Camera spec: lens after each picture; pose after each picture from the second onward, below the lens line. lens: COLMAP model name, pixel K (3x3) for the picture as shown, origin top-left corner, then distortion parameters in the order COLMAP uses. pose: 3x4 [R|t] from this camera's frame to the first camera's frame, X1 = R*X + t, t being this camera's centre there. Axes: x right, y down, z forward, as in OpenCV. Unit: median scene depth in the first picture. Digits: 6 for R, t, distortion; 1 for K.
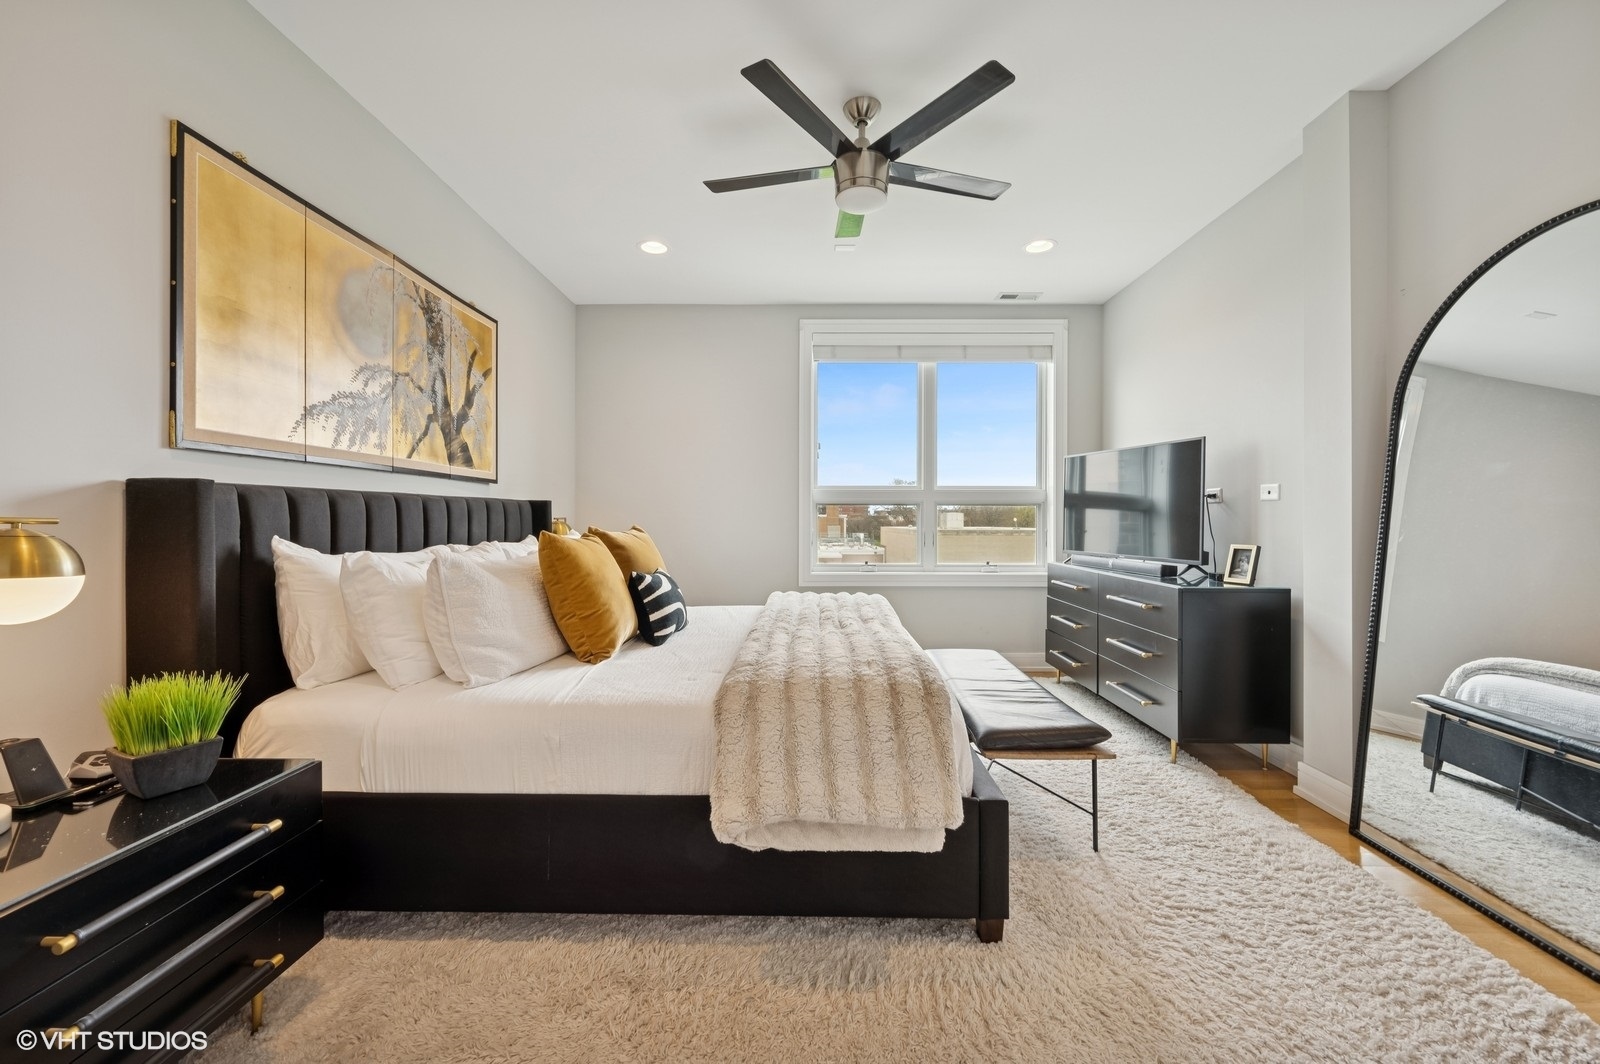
lens RADIAL K [[638.6, 0, 815.4], [0, 638.6, 526.6], [0, 0, 1]] dist [0.001714, 0.000072]
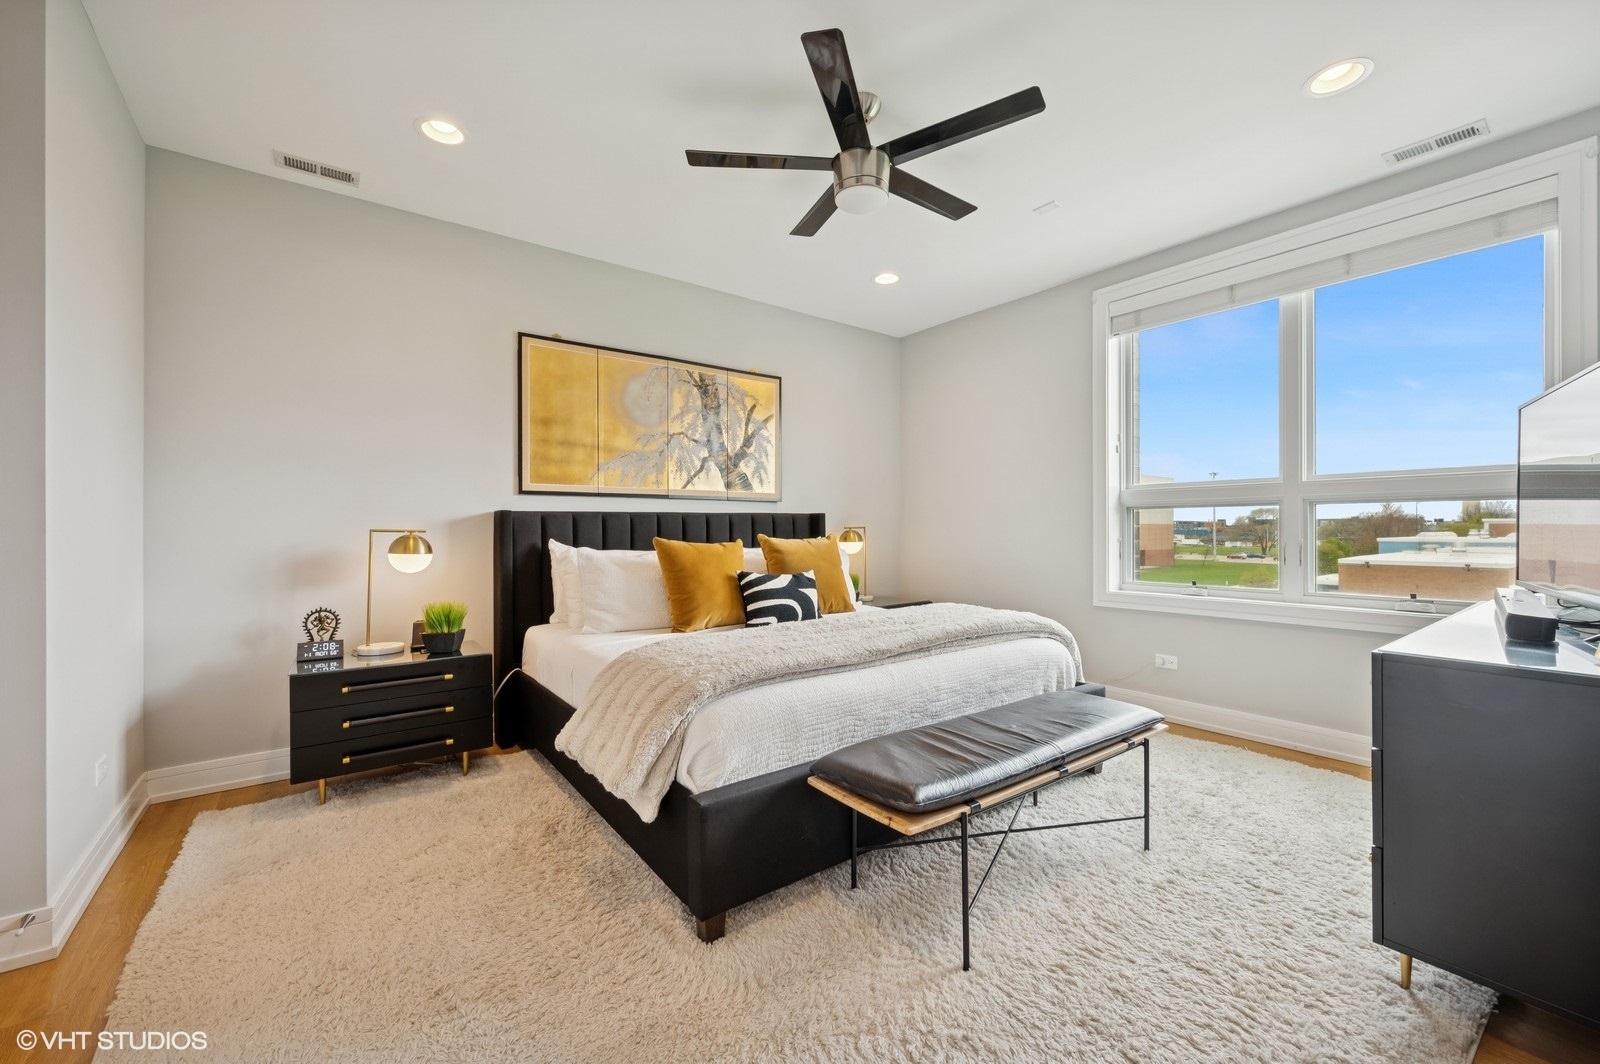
lens RADIAL K [[638.6, 0, 807.4], [0, 638.6, 532.9], [0, 0, 1]] dist [0.001714, 0.000072]
pose [[0.610722, -0.000707, -0.791845, 0.696830], [-0.001861, 0.999996, -0.002327, 0.000387], [0.791843, 0.002895, 0.610718, 0.298002]]
